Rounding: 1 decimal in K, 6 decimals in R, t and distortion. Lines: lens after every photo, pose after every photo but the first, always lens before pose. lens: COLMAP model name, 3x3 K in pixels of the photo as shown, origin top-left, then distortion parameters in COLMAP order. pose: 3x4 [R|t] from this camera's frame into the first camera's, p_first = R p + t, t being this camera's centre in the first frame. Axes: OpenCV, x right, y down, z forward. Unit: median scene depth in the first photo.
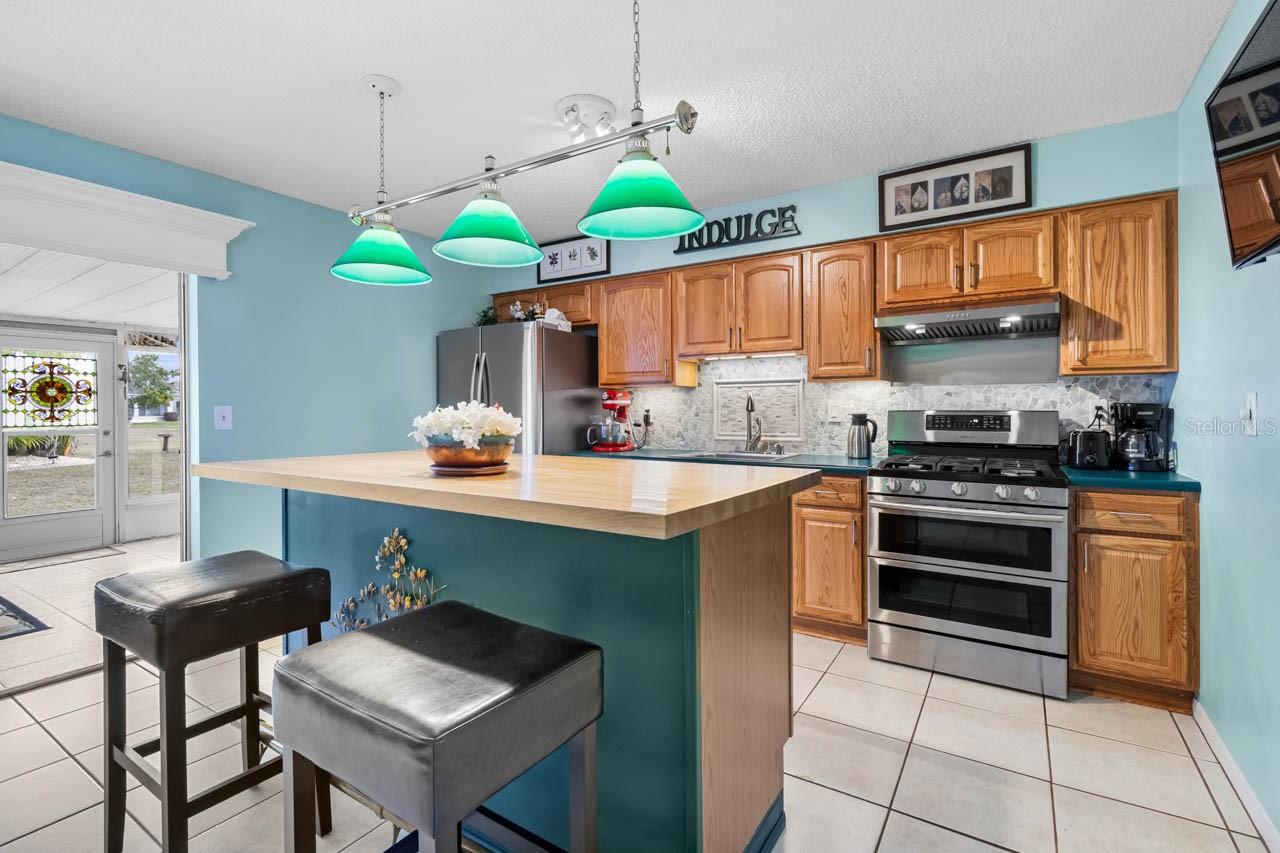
lens RADIAL K [[590.3, 0, 637.8], [0, 590.3, 419.3], [0, 0, 1]] dist [0.002220, -0.001616]
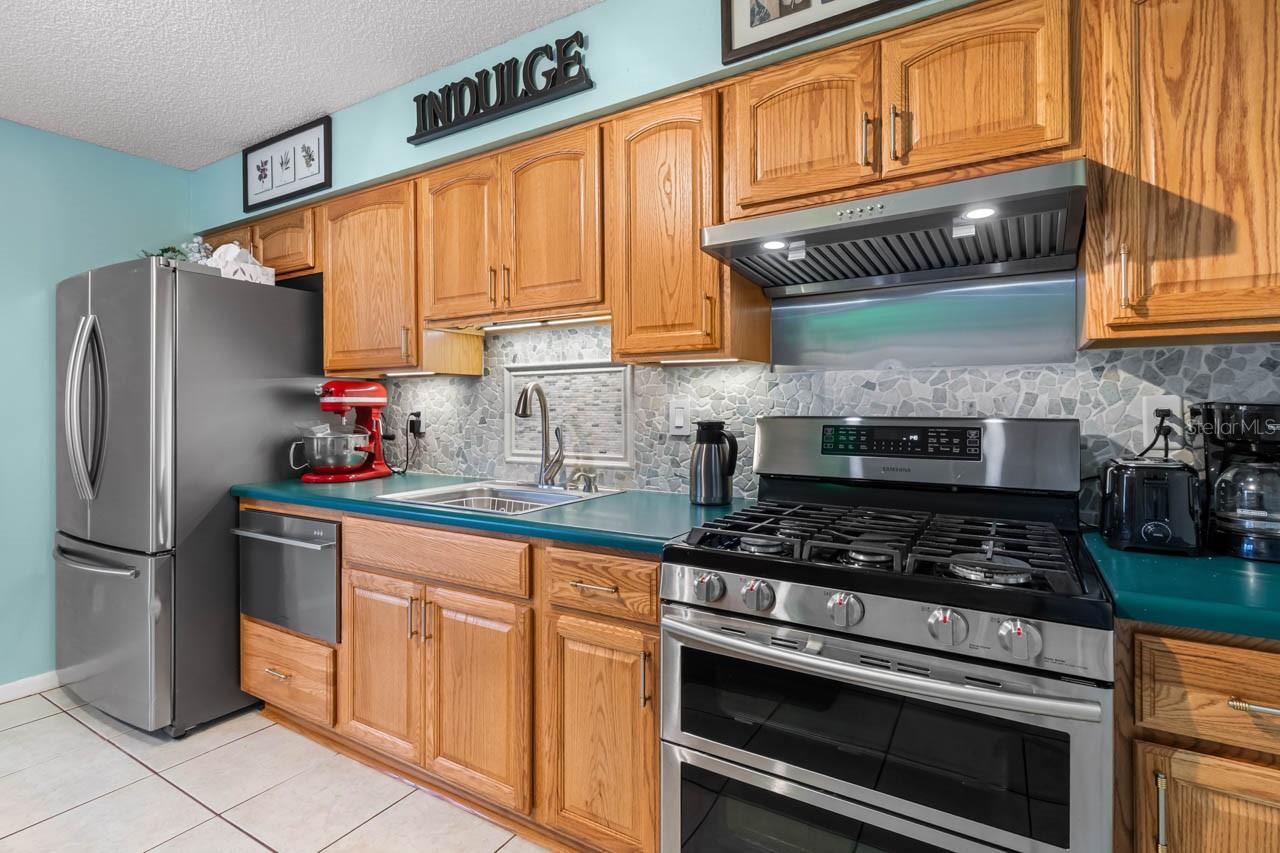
lens RADIAL K [[590.3, 0, 641.3], [0, 590.3, 415.4], [0, 0, 1]] dist [0.002220, -0.001616]
pose [[0.999994, 0.001745, -0.003063, 0.341646], [-0.001759, 0.999989, -0.004409, -0.014029], [0.003056, 0.004414, 0.999986, 0.495713]]
